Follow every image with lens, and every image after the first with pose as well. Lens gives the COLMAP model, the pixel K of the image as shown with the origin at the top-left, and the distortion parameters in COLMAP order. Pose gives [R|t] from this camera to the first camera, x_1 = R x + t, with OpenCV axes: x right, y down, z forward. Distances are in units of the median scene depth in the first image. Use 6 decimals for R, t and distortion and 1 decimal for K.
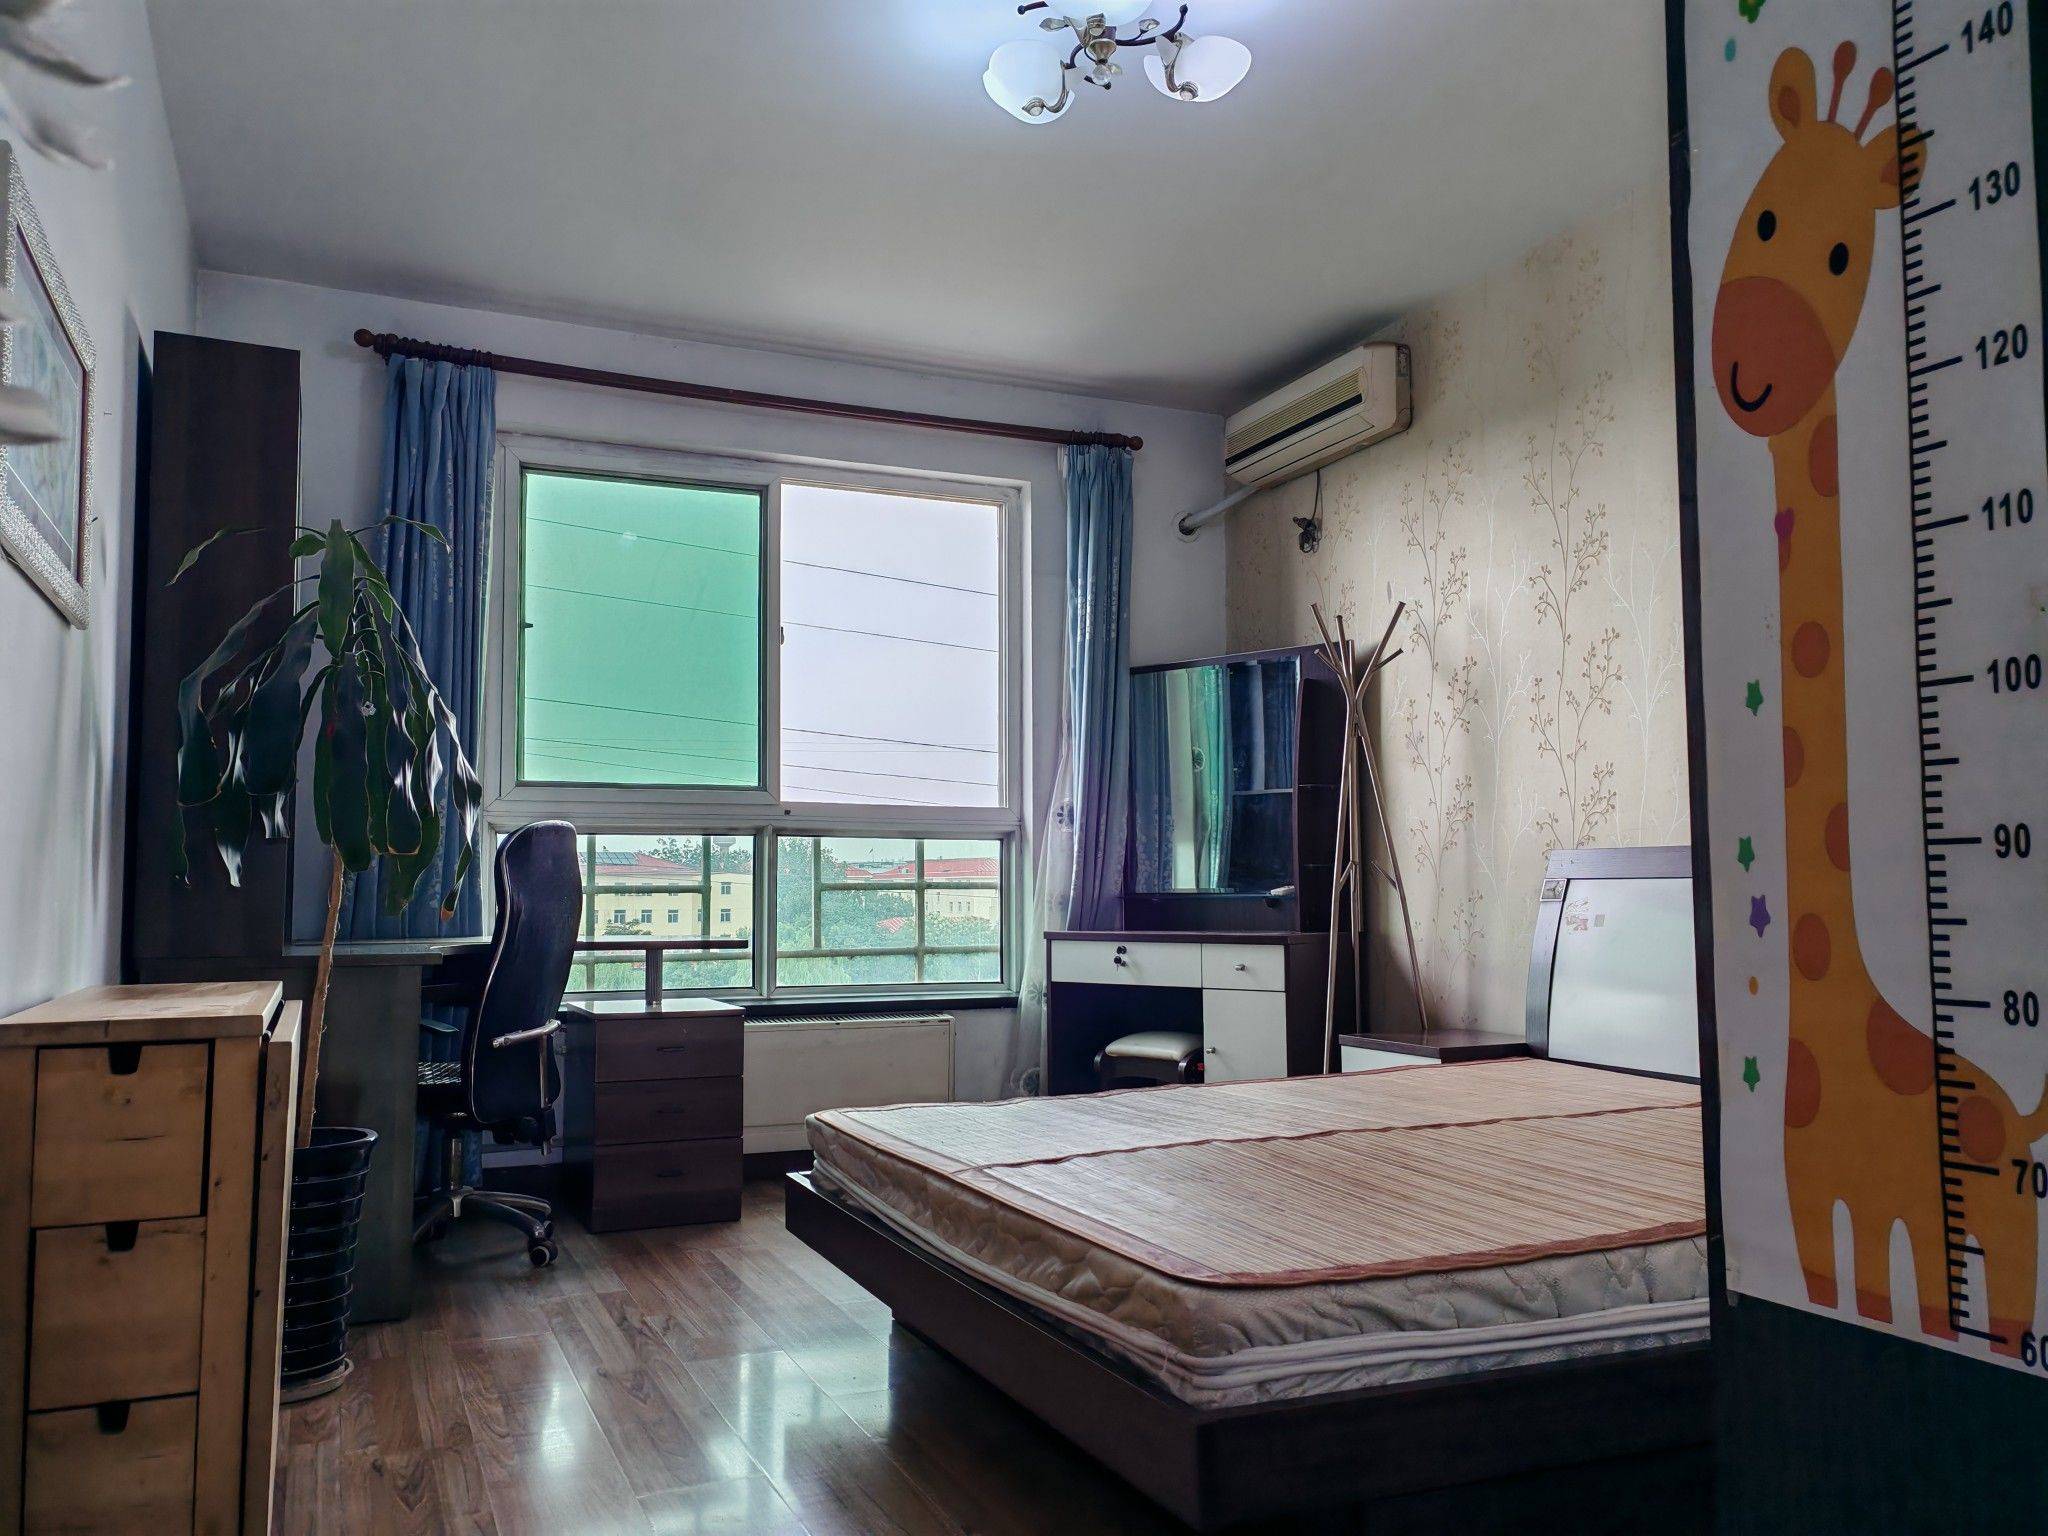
lens RADIAL K [[1547.2, 0, 1016.4], [0, 1547.2, 784.2], [0, 0, 1]] dist [0.019954, 0.012882]
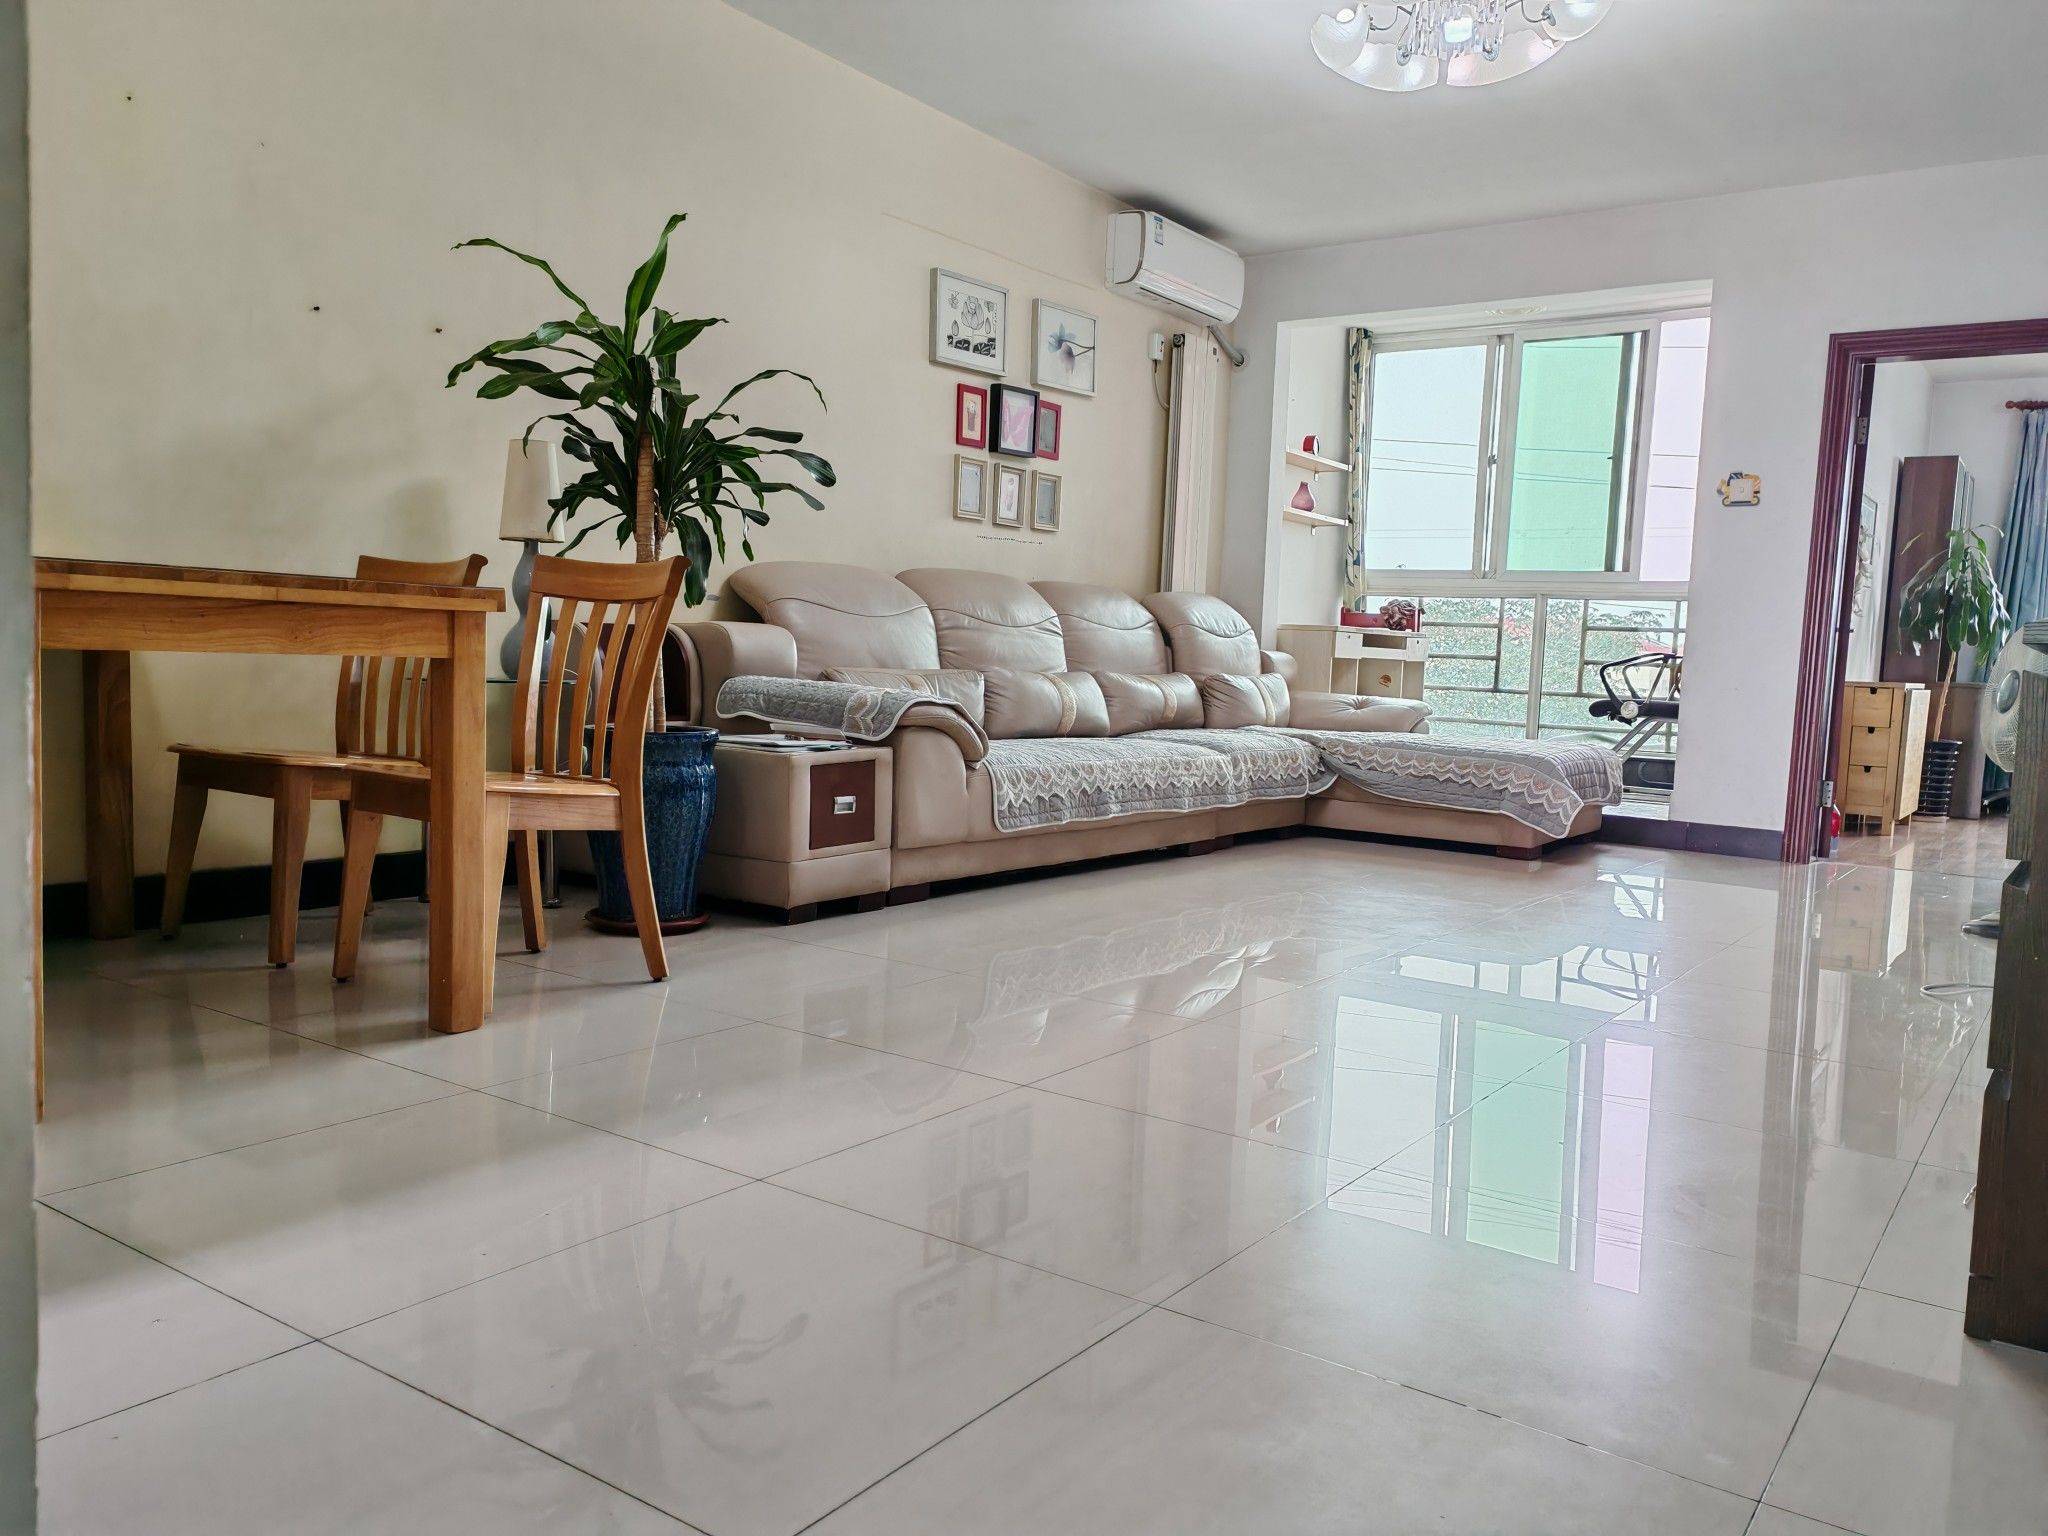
lens RADIAL K [[1547.2, 0, 1032.8], [0, 1547.2, 764.4], [0, 0, 1]] dist [0.019954, 0.012882]
pose [[0.511711, 0.091318, -0.854291, 0.745566], [0.014418, 0.993283, 0.114811, -0.058489], [0.859037, -0.071067, 0.506957, -1.230262]]
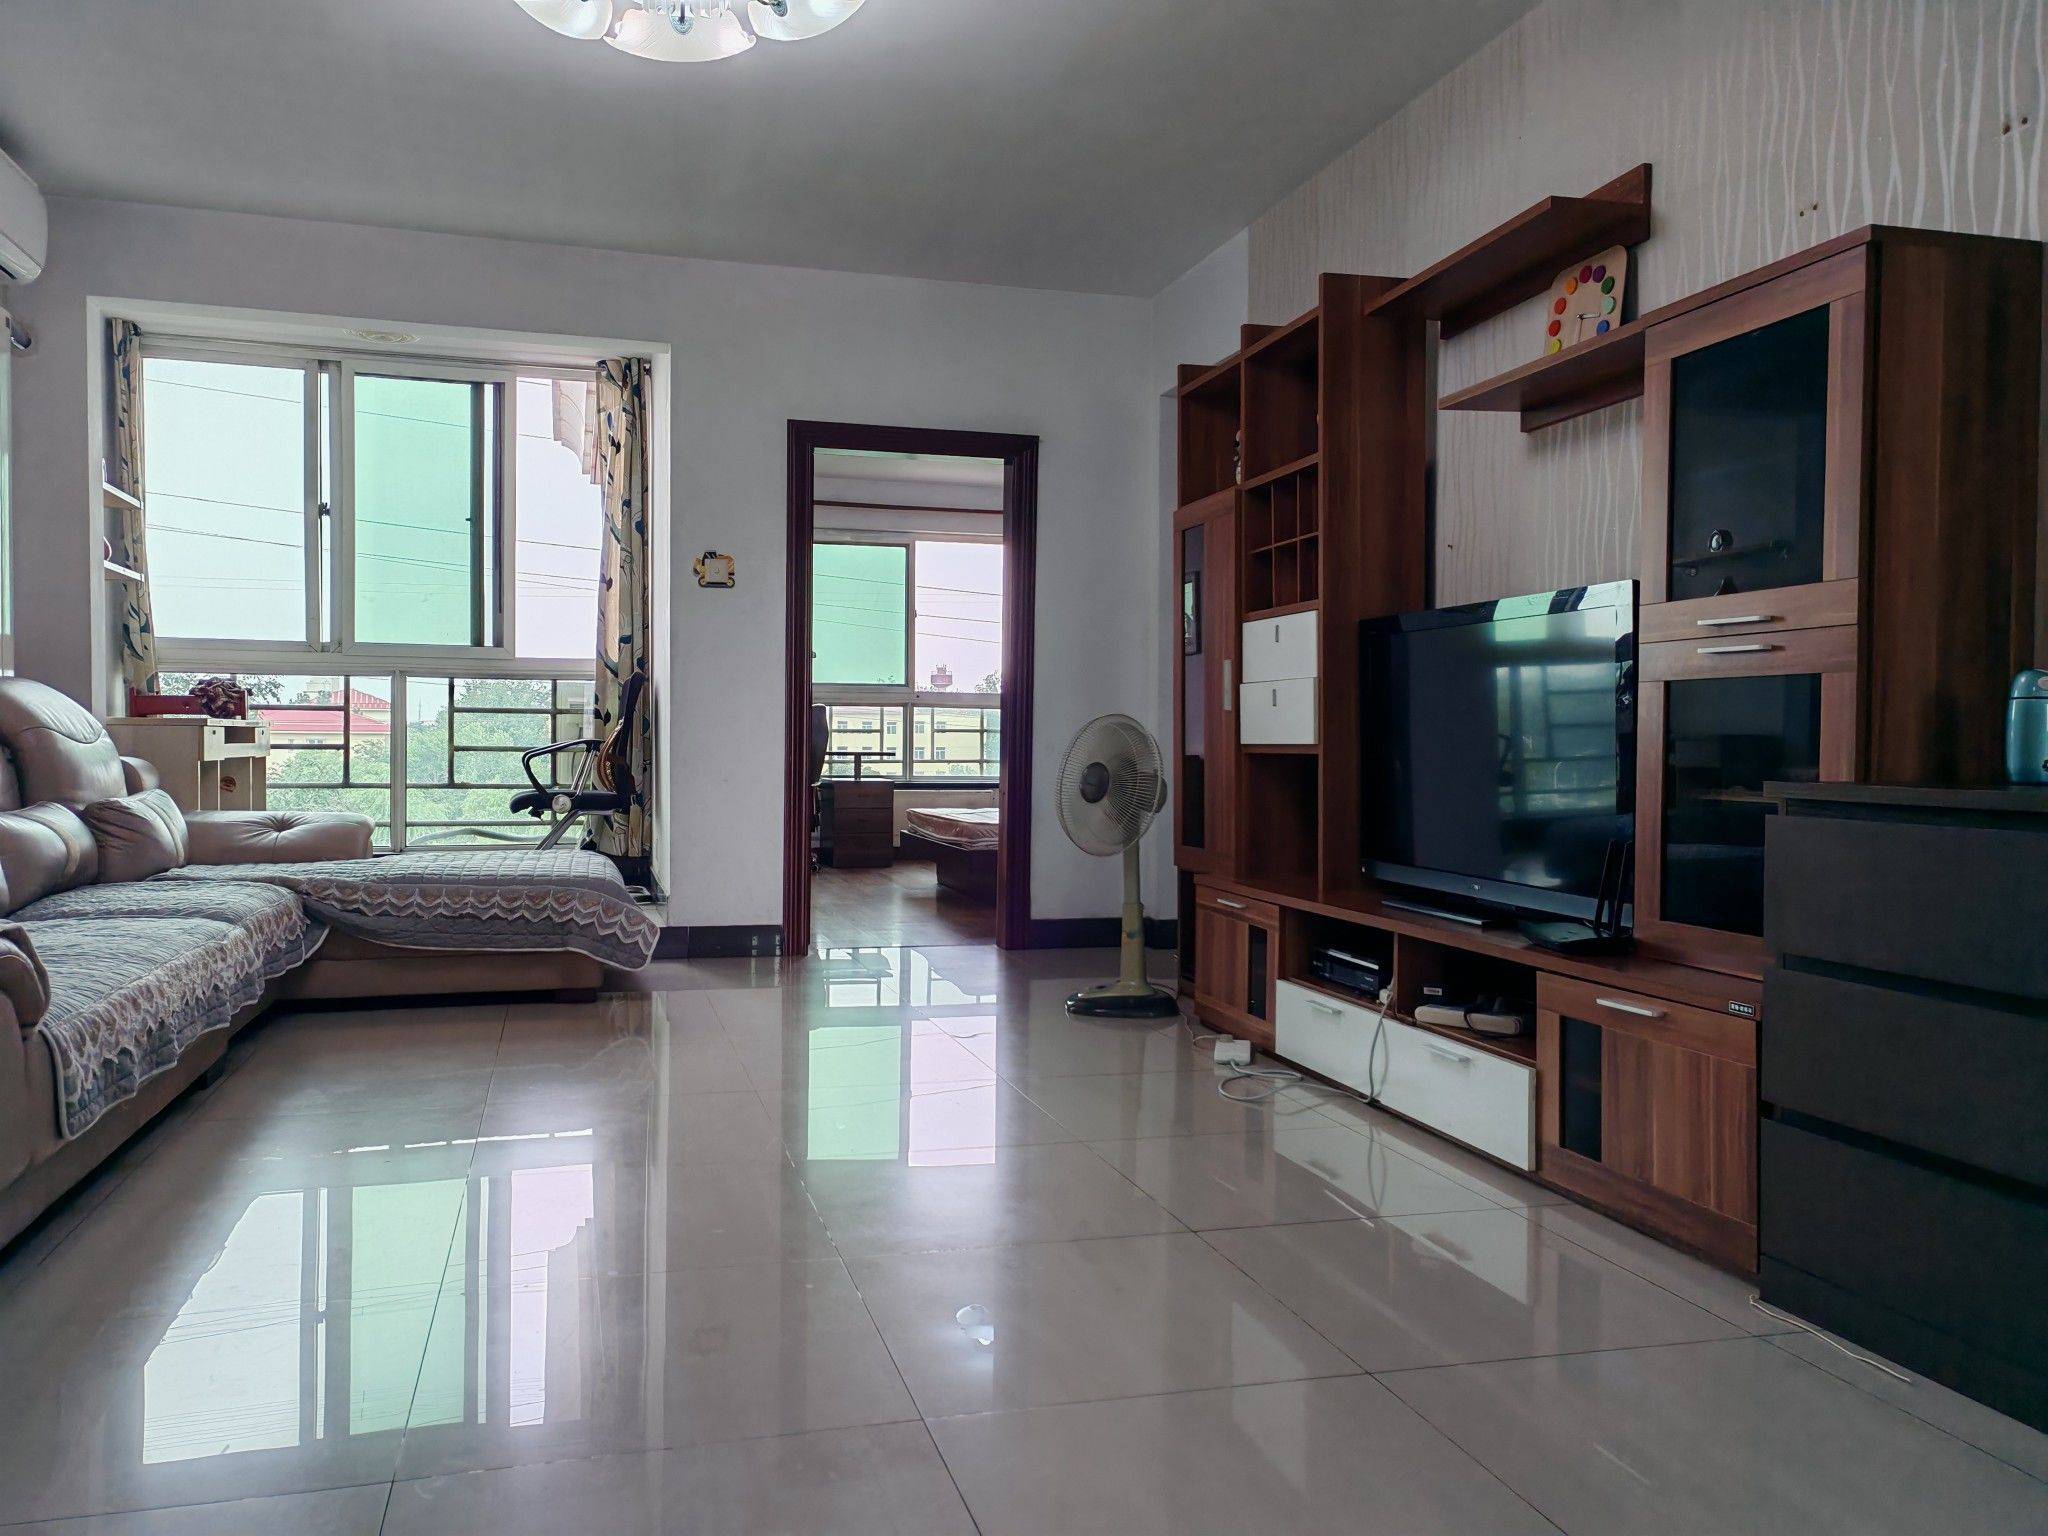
lens RADIAL K [[1547.2, 0, 1008.8], [0, 1547.2, 781.7], [0, 0, 1]] dist [0.019954, 0.012882]
pose [[0.988954, 0.017787, -0.147151, 0.327138], [-0.003156, 0.995075, 0.099071, -0.084513], [0.148189, -0.097512, 0.984140, -1.235296]]
